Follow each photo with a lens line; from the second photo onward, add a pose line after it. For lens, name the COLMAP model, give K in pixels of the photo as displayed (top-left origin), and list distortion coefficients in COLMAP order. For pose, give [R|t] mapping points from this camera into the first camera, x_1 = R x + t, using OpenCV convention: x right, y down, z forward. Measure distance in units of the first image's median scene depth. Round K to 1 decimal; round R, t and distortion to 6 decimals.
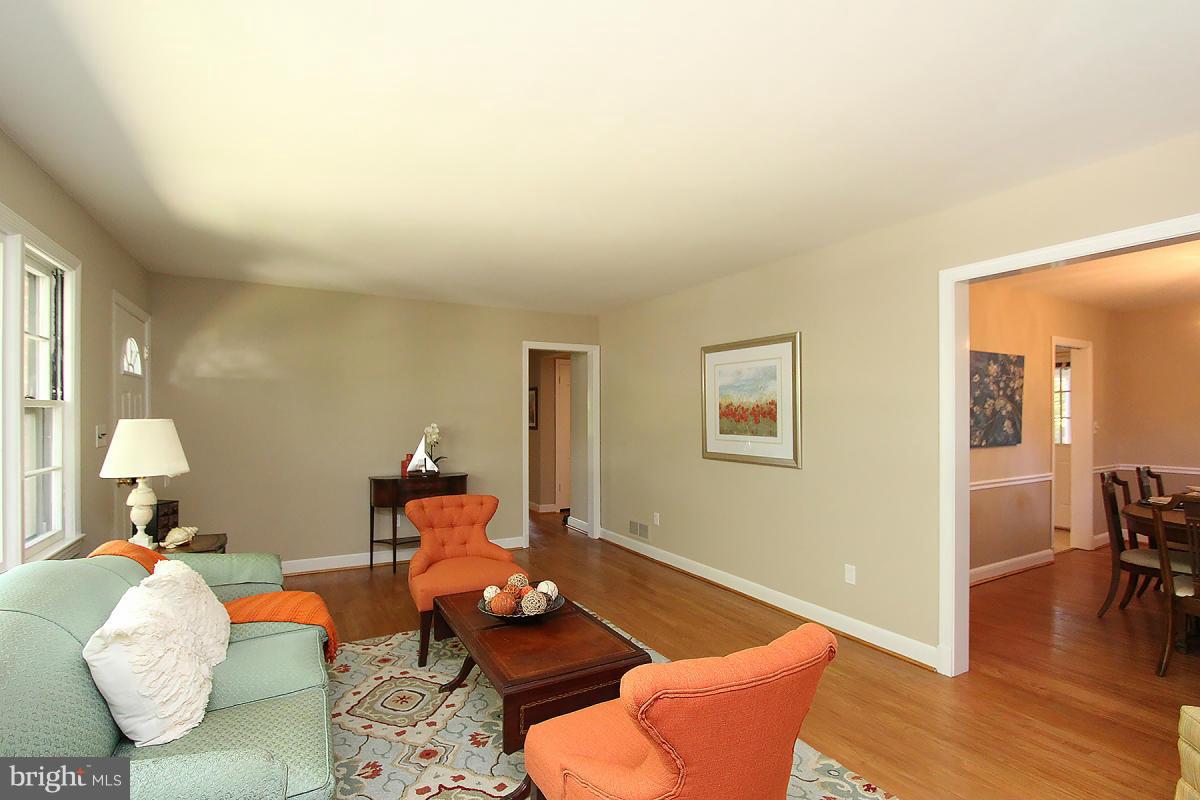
lens RADIAL K [[566.4, 0, 591.4], [0, 566.4, 405.4], [0, 0, 1]] dist [-0.012815, 0.000490]
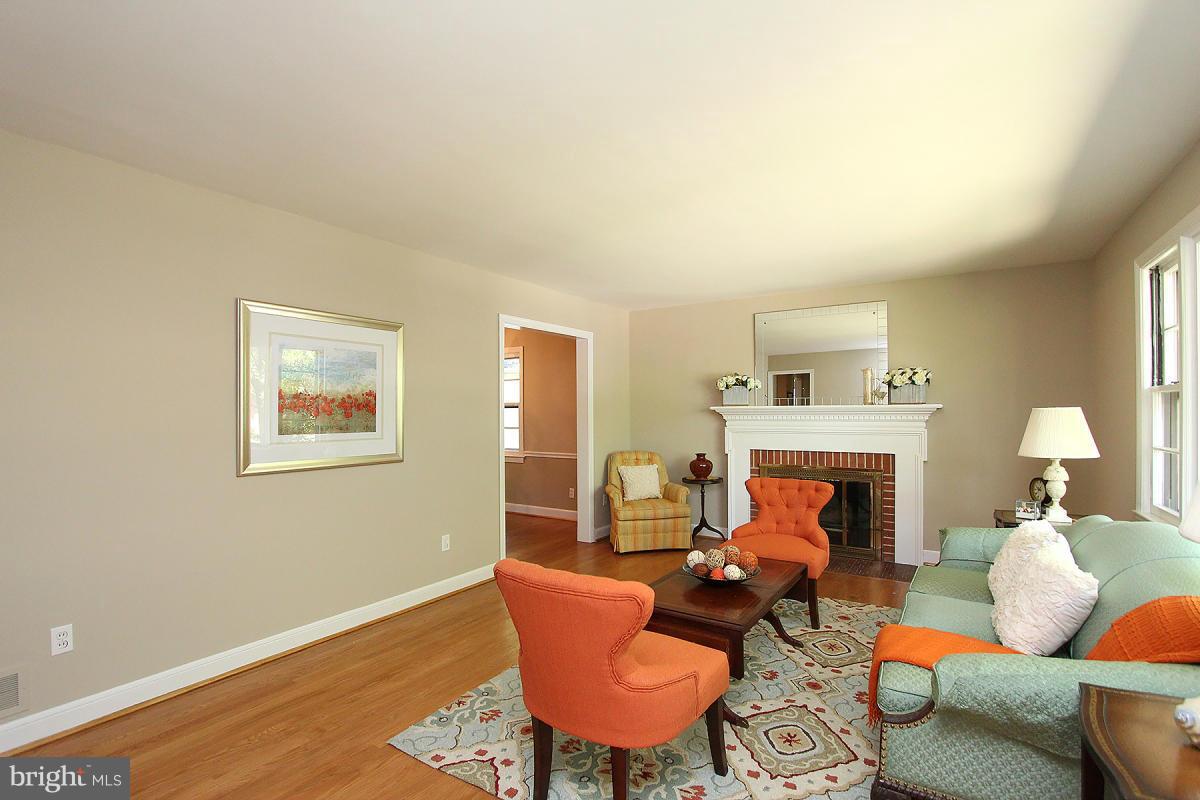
lens RADIAL K [[566.4, 0, 591.4], [0, 566.4, 405.4], [0, 0, 1]] dist [-0.012815, 0.000490]
pose [[-0.485754, 0.005995, 0.874075, -0.628075], [-0.014235, 0.999790, -0.014768, 0.022040], [-0.873980, -0.019616, -0.485566, 1.131619]]
